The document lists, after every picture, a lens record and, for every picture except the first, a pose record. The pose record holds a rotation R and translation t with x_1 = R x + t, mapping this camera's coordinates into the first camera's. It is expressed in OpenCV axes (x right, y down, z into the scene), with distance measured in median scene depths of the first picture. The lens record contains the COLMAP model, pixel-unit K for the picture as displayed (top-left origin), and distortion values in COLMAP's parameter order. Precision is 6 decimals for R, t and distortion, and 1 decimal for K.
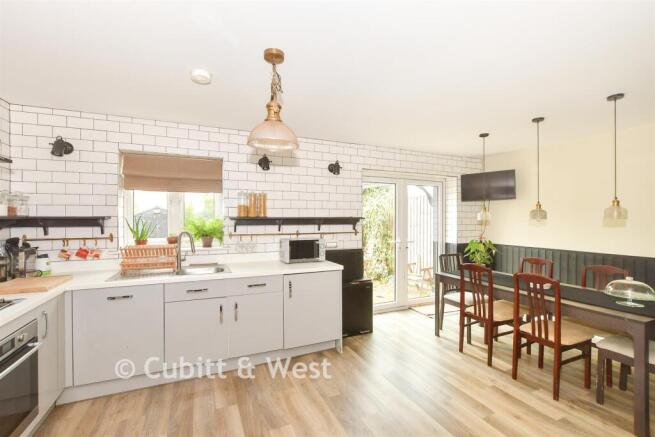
lens RADIAL K [[298.4, 0, 326.5], [0, 298.4, 218.8], [0, 0, 1]] dist [-0.004826, -0.000143]
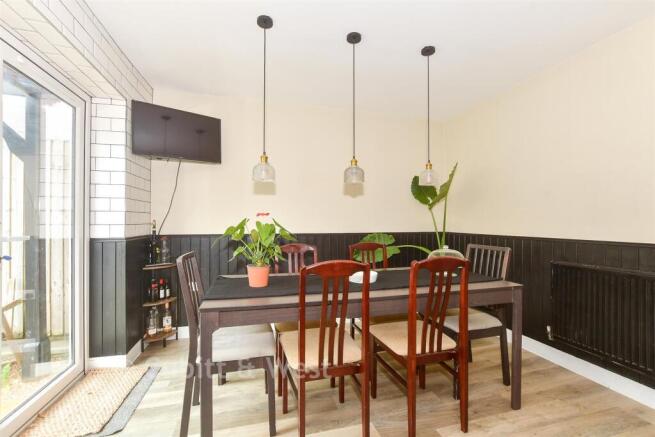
lens RADIAL K [[298.4, 0, 326.4], [0, 298.4, 217.1], [0, 0, 1]] dist [-0.004826, -0.000143]
pose [[0.165573, 0.025133, 0.985877, 0.024133], [0.005622, 0.999635, -0.026428, 0.070025], [-0.986182, 0.009919, 0.165371, 0.661963]]
